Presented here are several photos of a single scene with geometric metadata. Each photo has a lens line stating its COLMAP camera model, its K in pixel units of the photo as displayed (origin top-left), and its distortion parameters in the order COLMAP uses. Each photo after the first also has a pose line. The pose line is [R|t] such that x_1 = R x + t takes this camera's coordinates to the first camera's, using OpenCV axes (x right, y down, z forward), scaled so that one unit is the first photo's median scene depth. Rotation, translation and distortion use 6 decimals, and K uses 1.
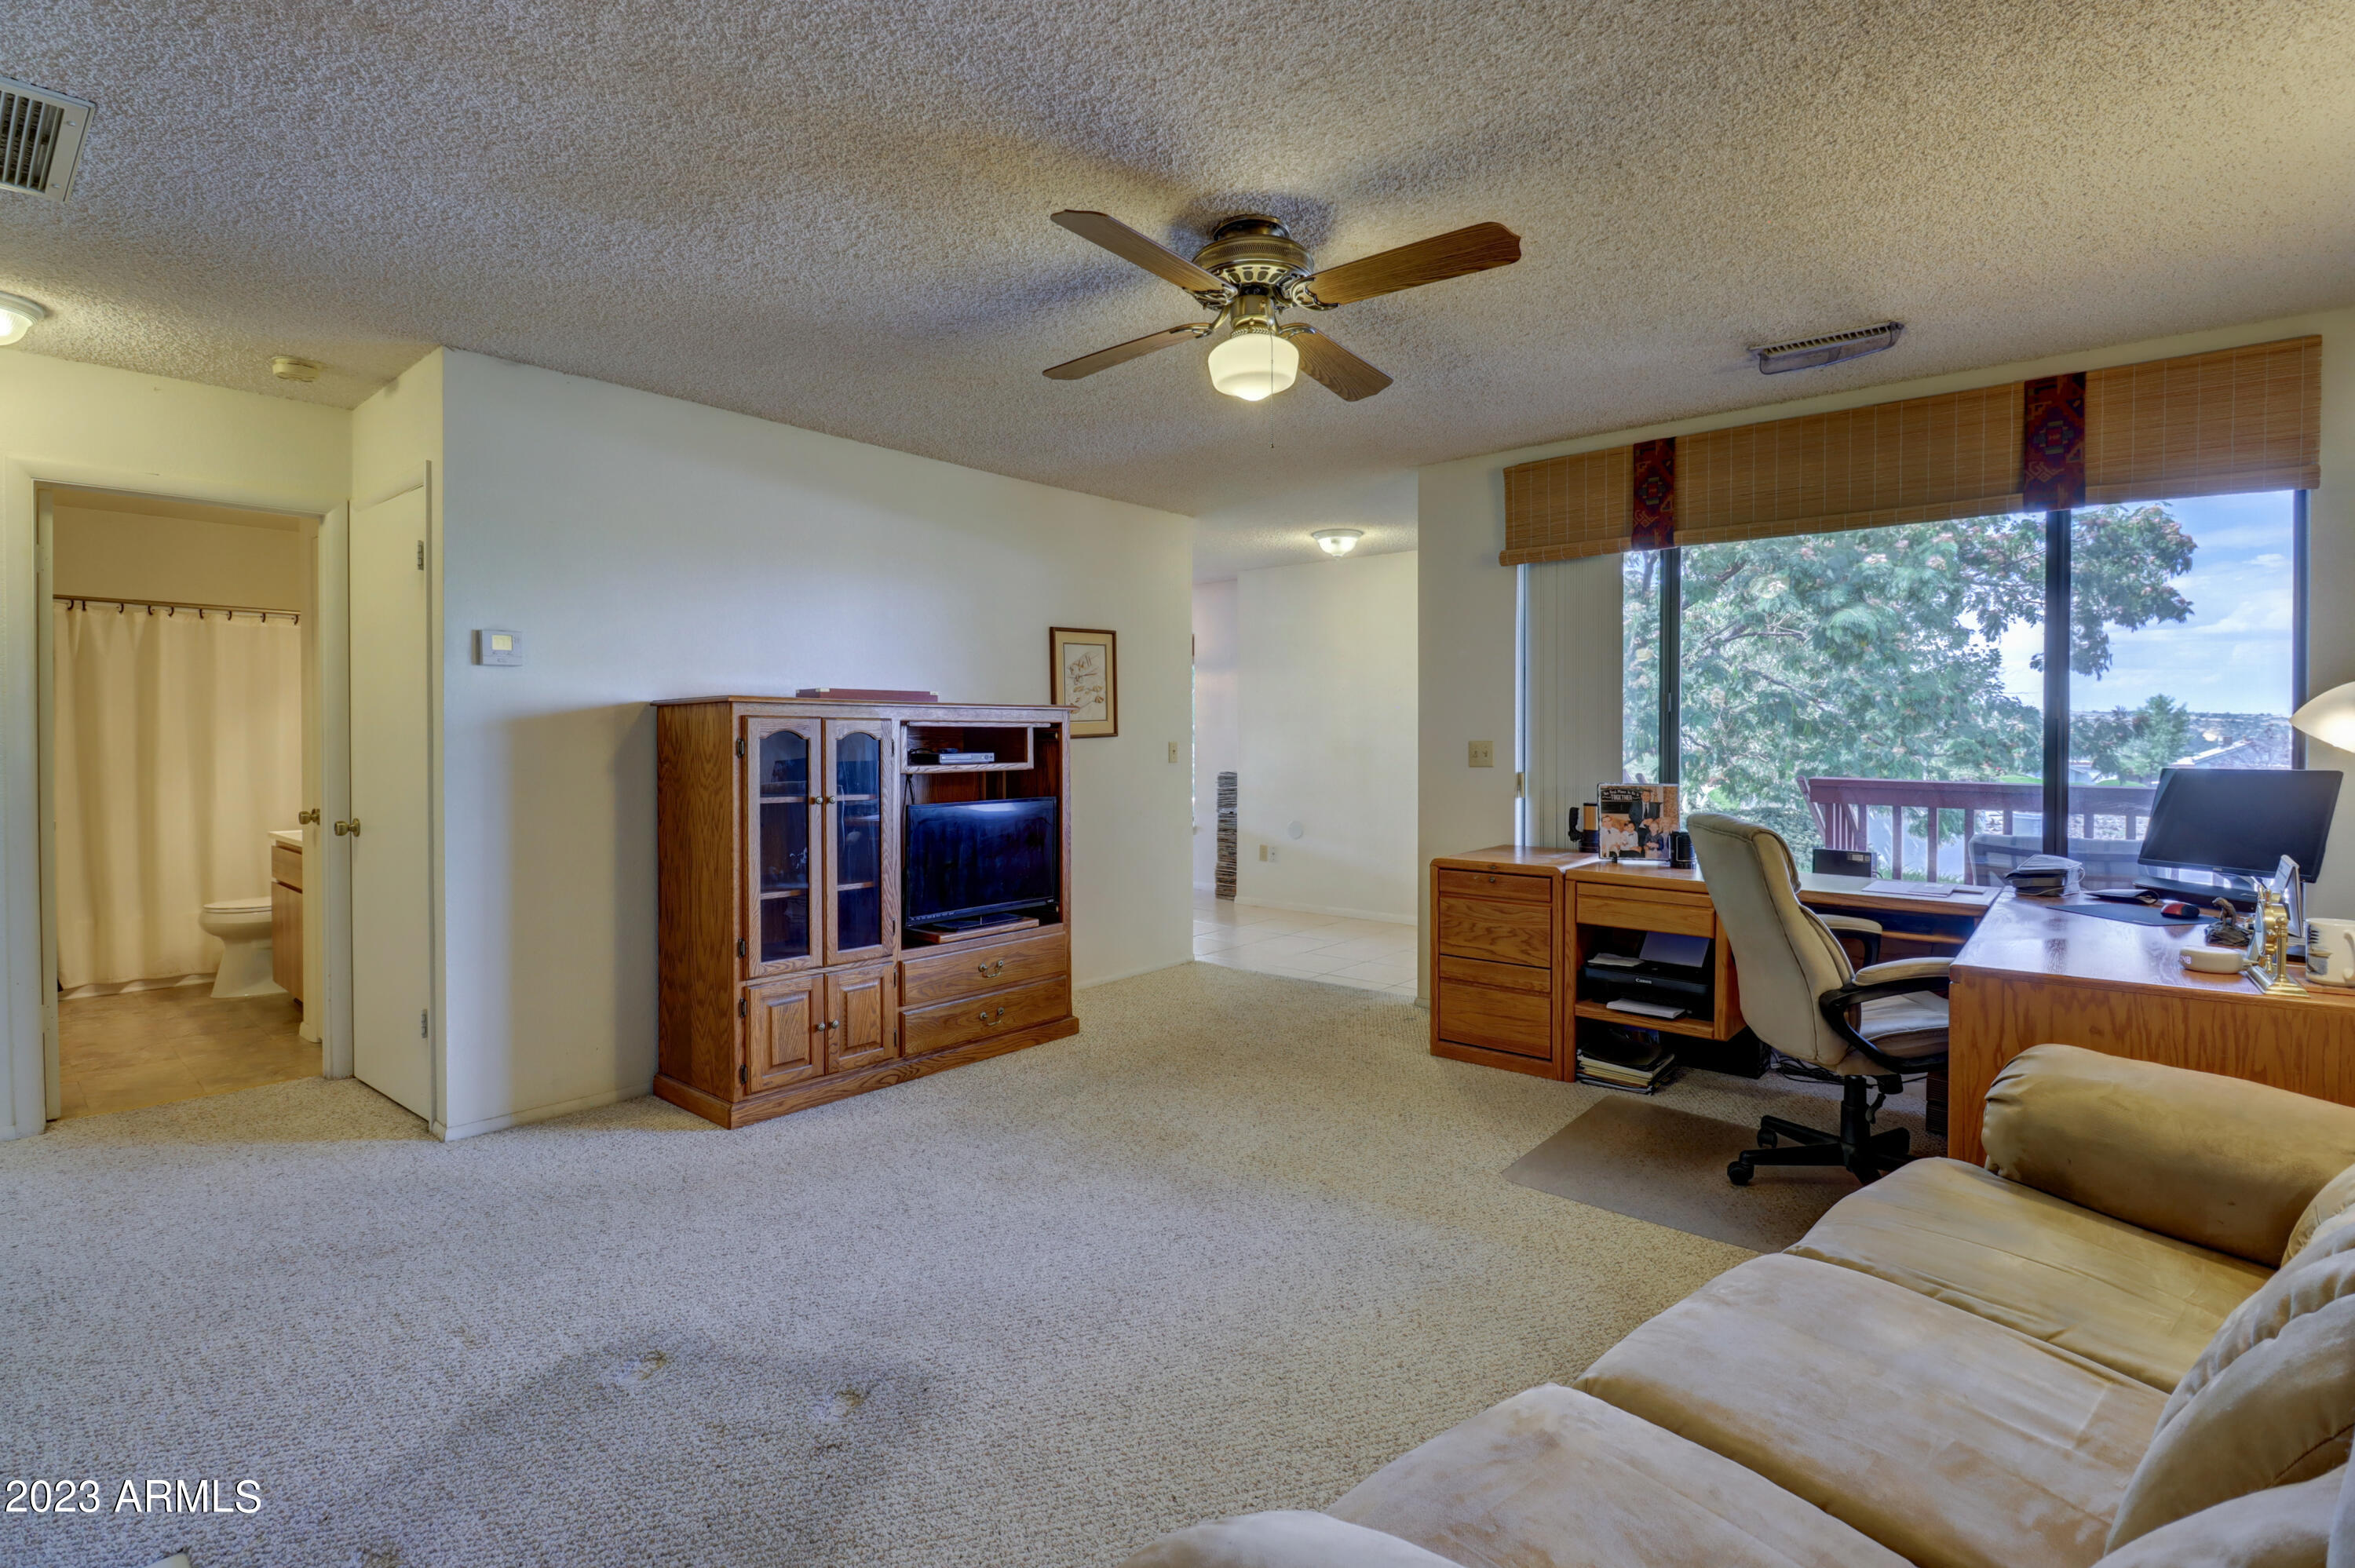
lens RADIAL K [[1096.7, 0, 1171.7], [0, 1096.7, 756.5], [0, 0, 1]] dist [0.000734, -0.015165]
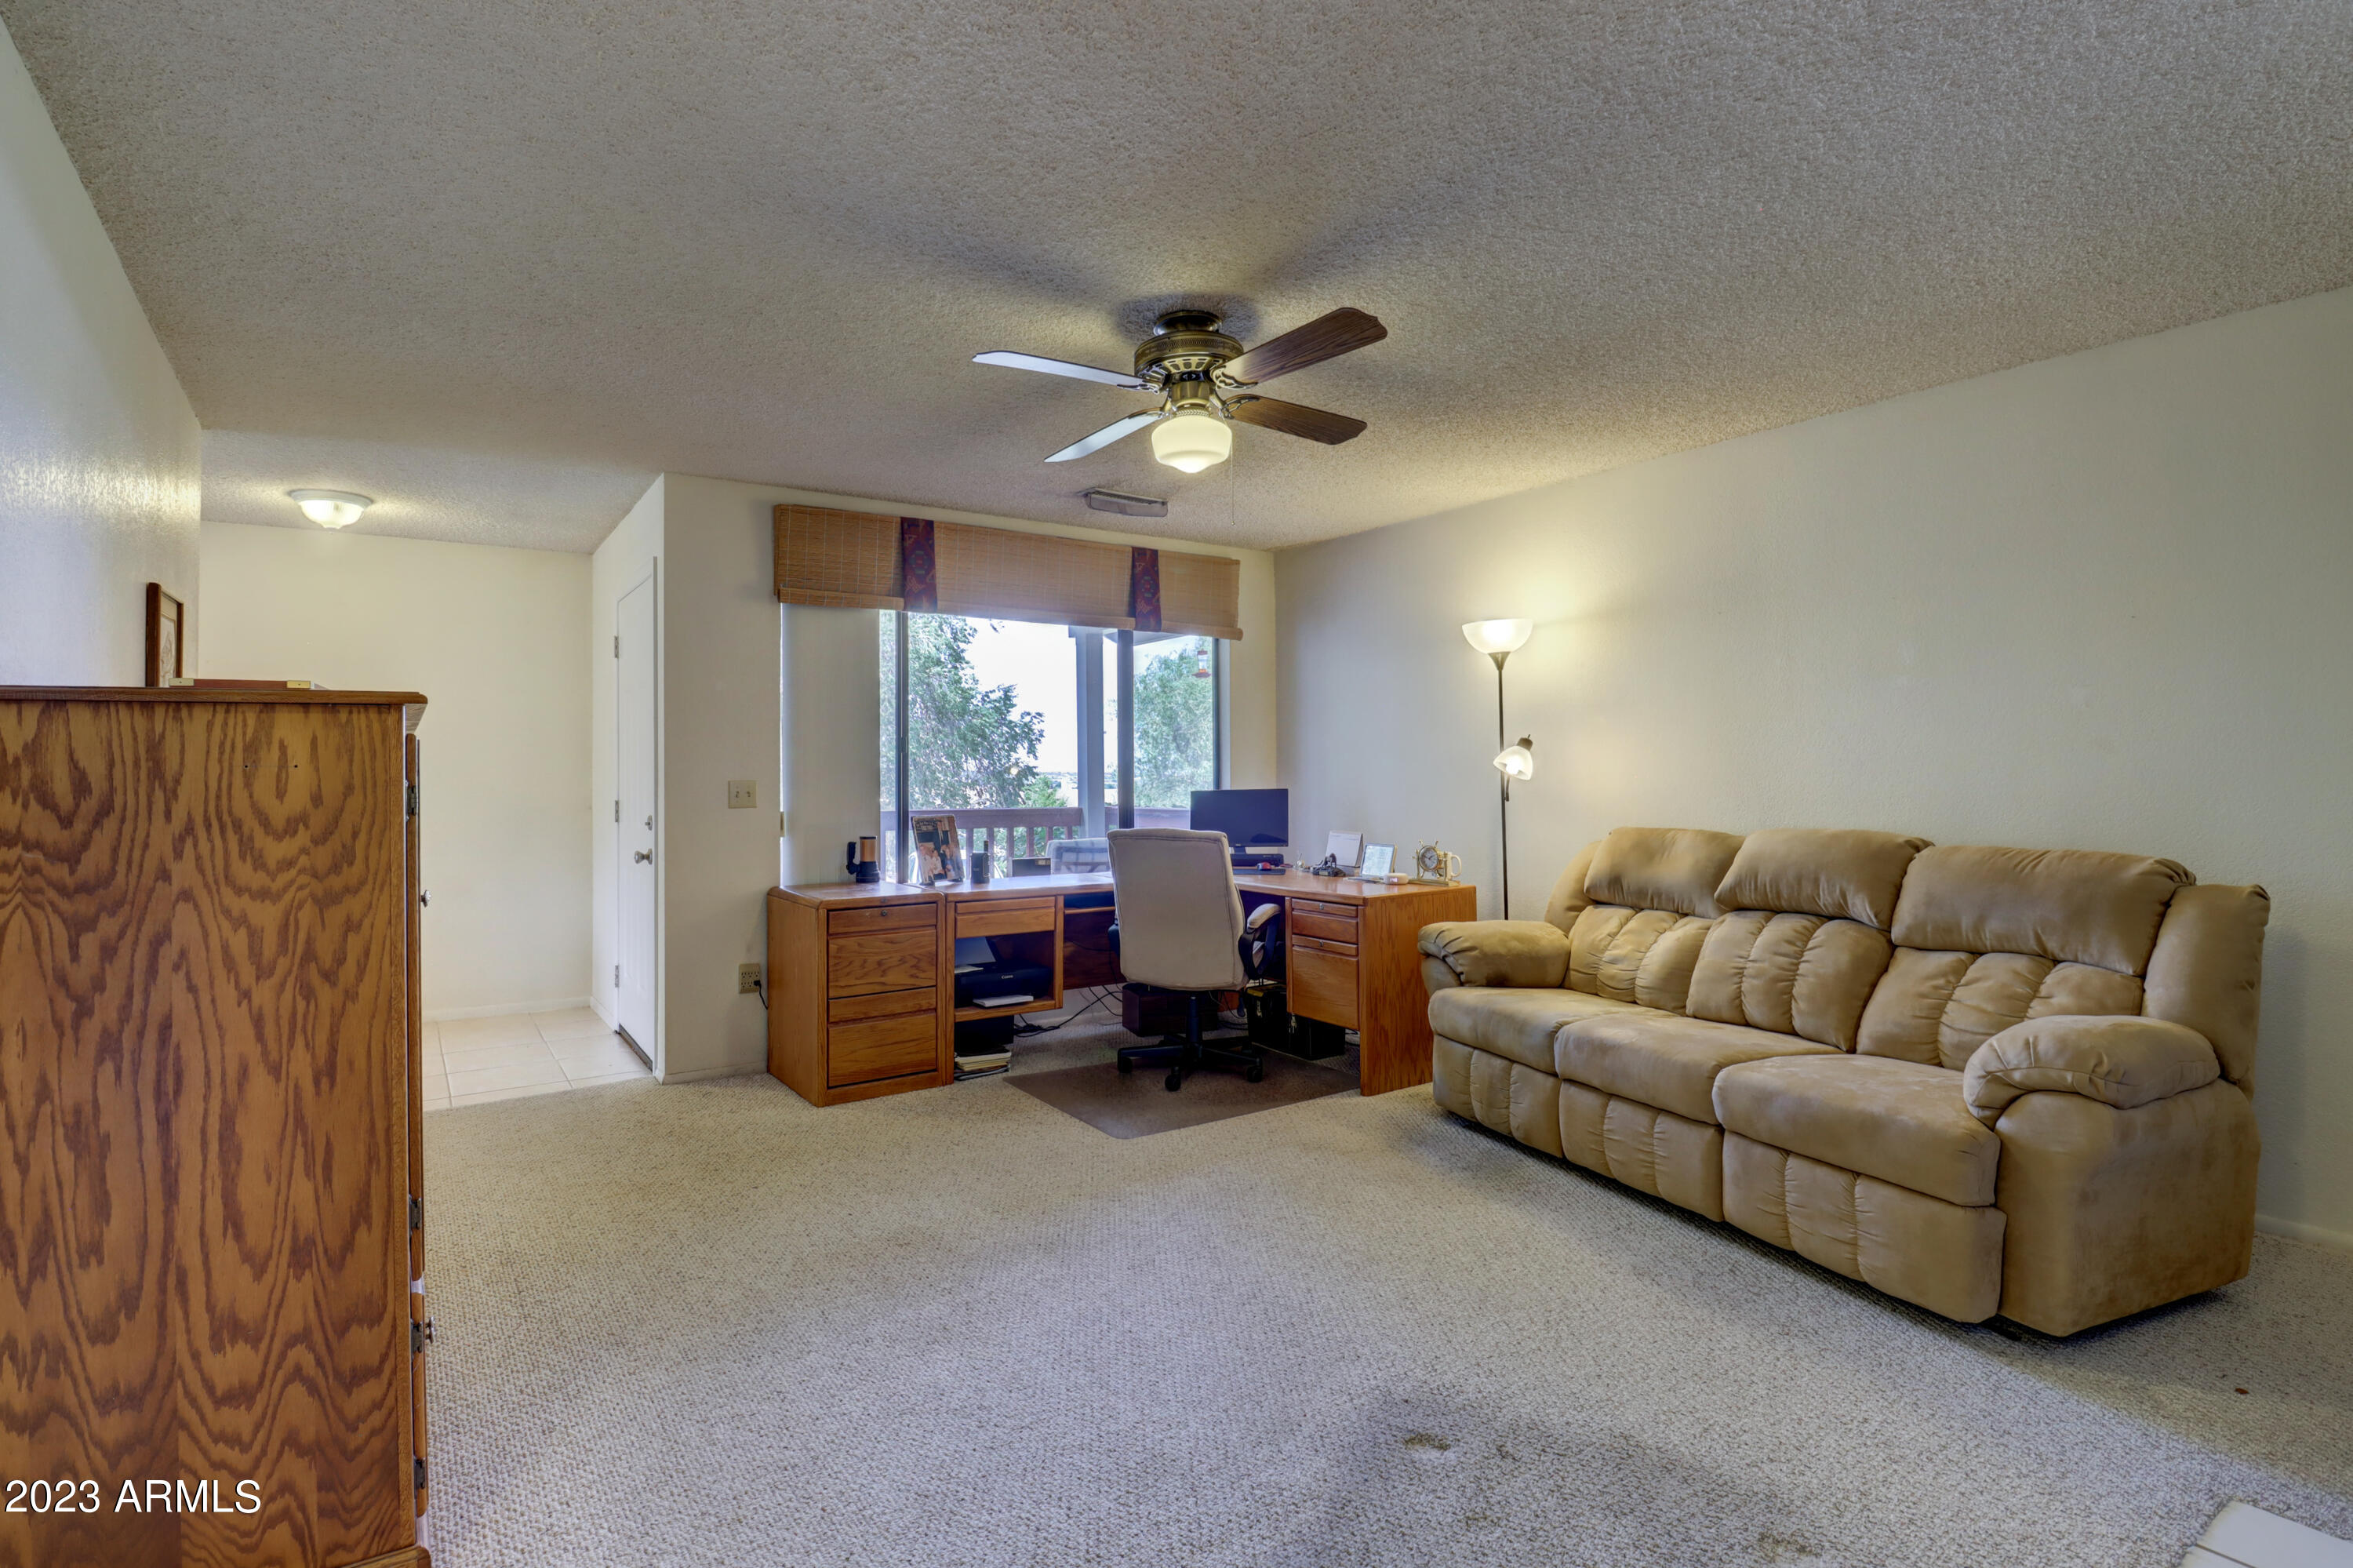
lens RADIAL K [[1141.4, 0, 1131.0], [0, 1141.4, 765.9], [0, 0, 1]] dist [-0.000685, -0.017194]
pose [[0.276567, 0.003434, 0.960988, -0.711606], [0.024803, 0.999635, -0.010710, -0.009641], [-0.960674, 0.026798, 0.276381, 0.498387]]
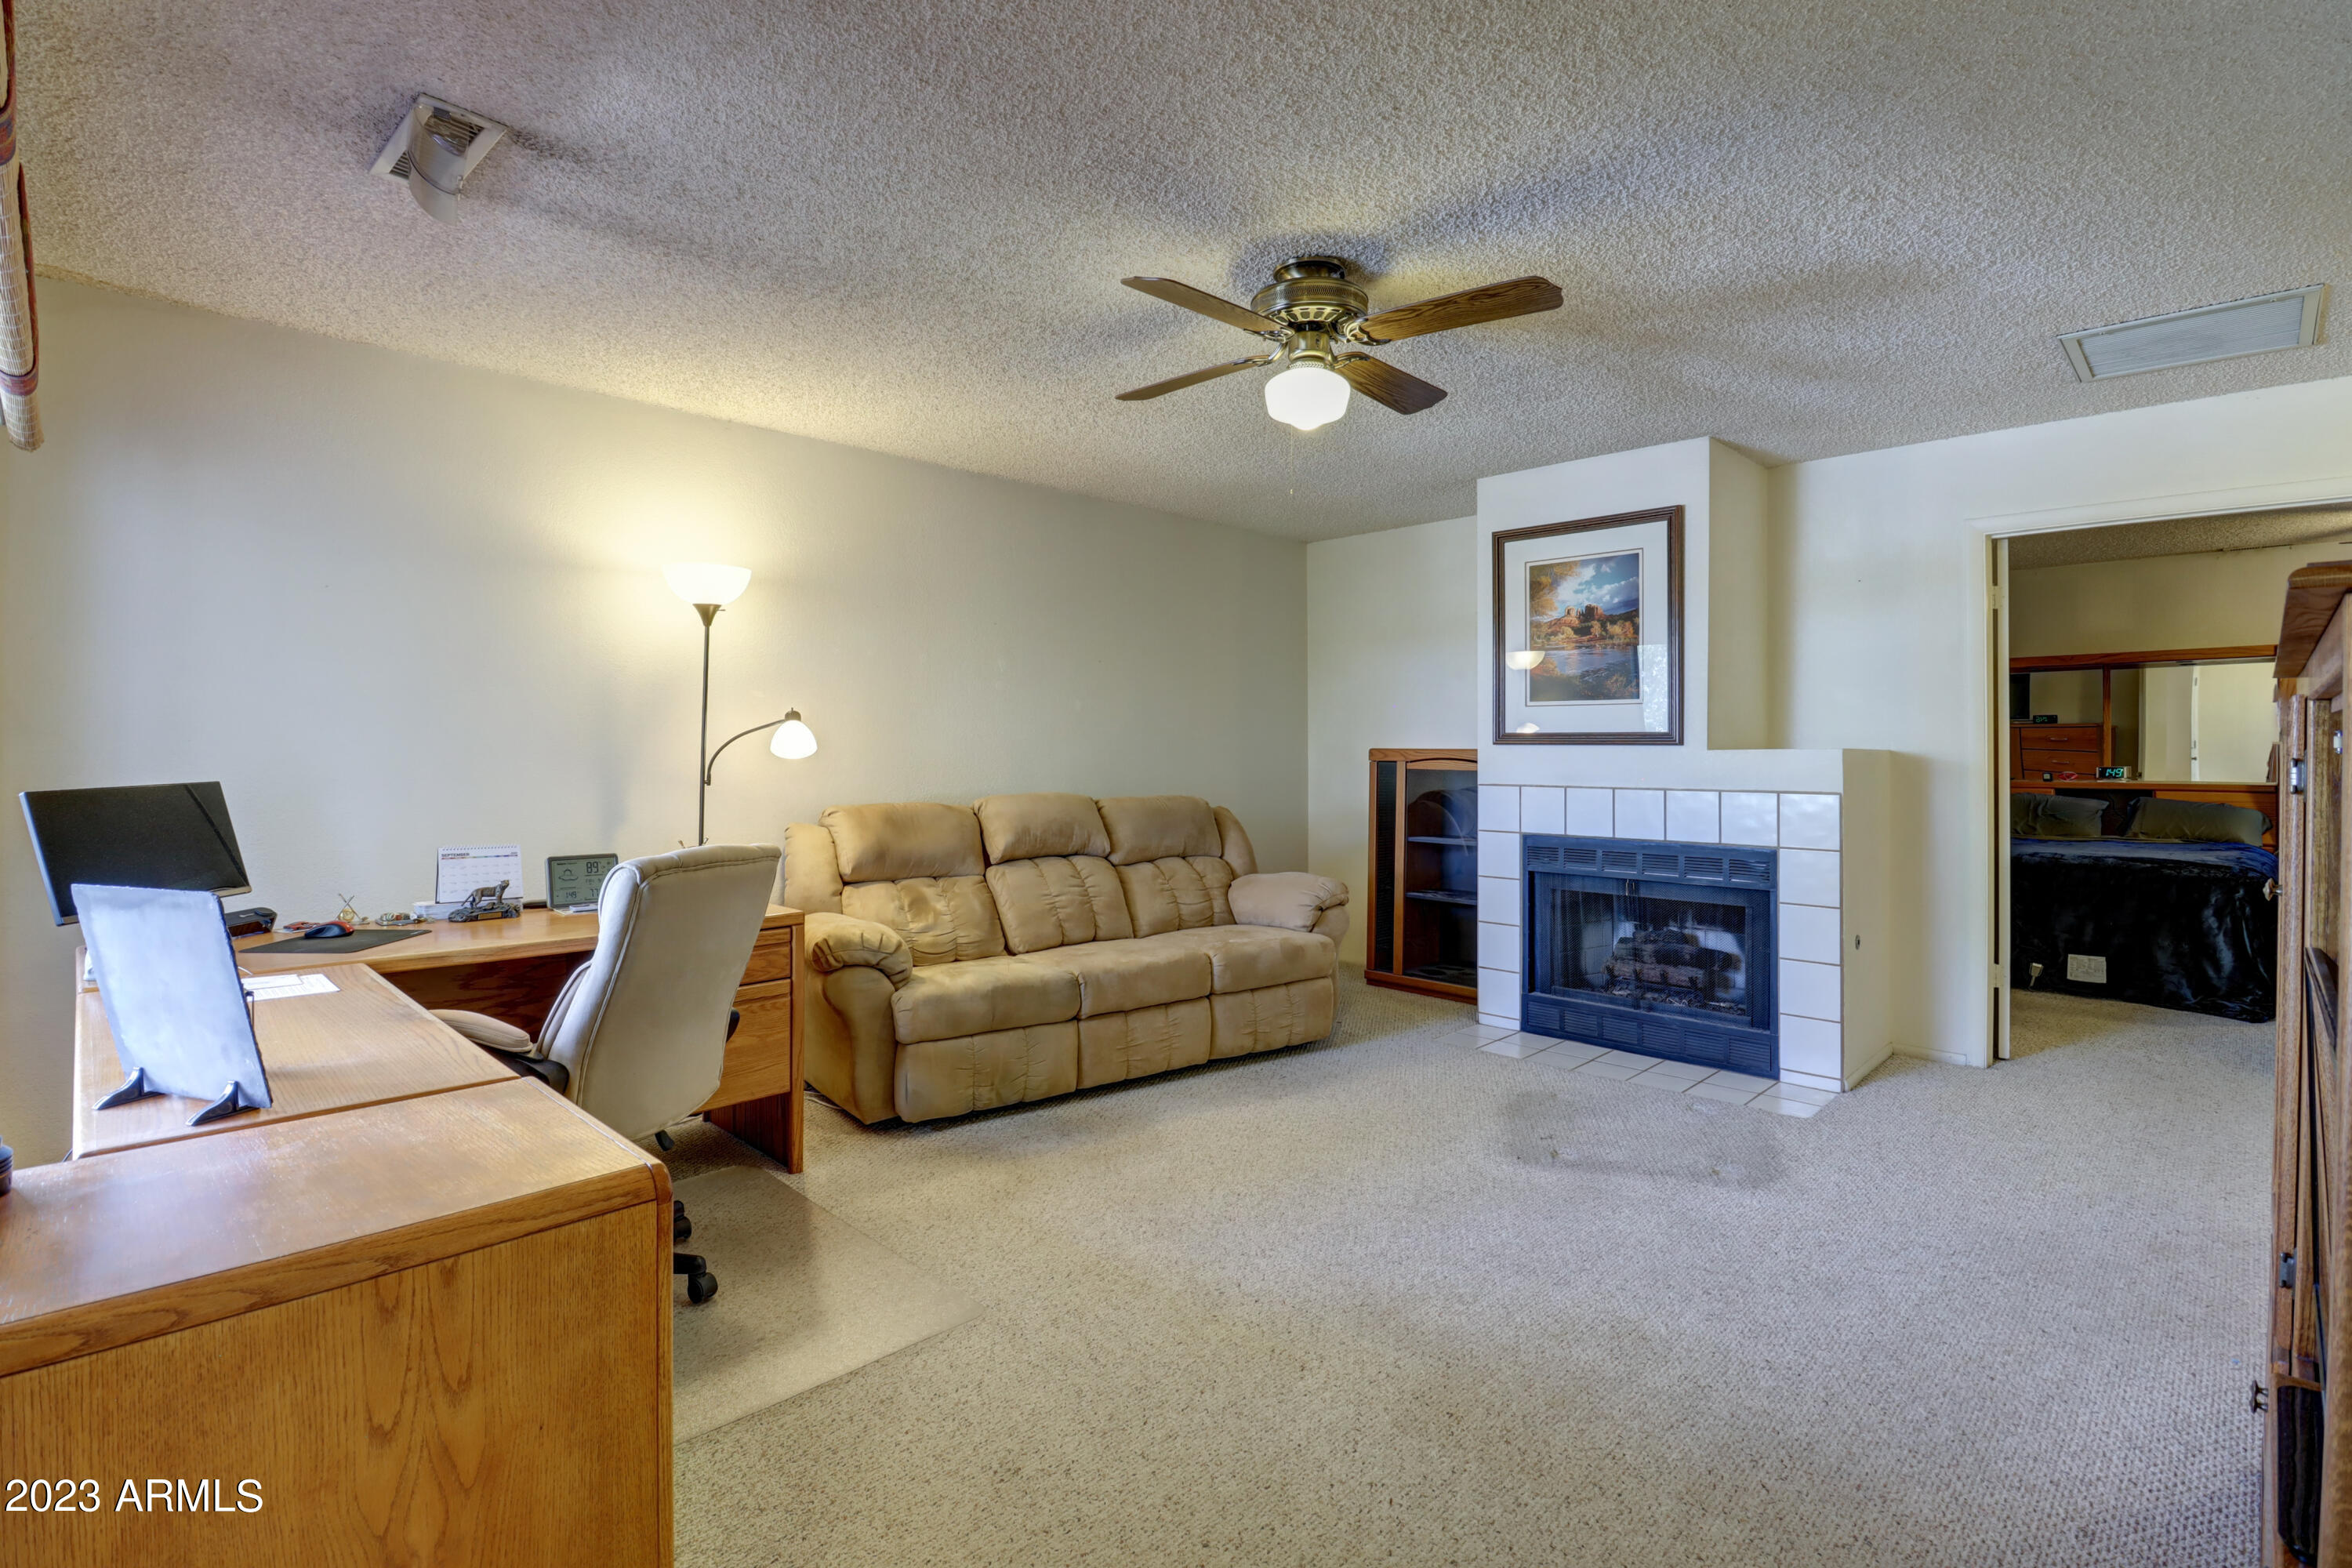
lens RADIAL K [[1119.0, 0, 1175.6], [0, 1119.0, 757.1], [0, 0, 1]] dist [0.000427, -0.014200]
pose [[-0.998194, 0.000630, 0.060078, 0.092570], [0.002339, 0.999595, 0.028378, -0.026028], [-0.060035, 0.028467, -0.997790, 1.400095]]
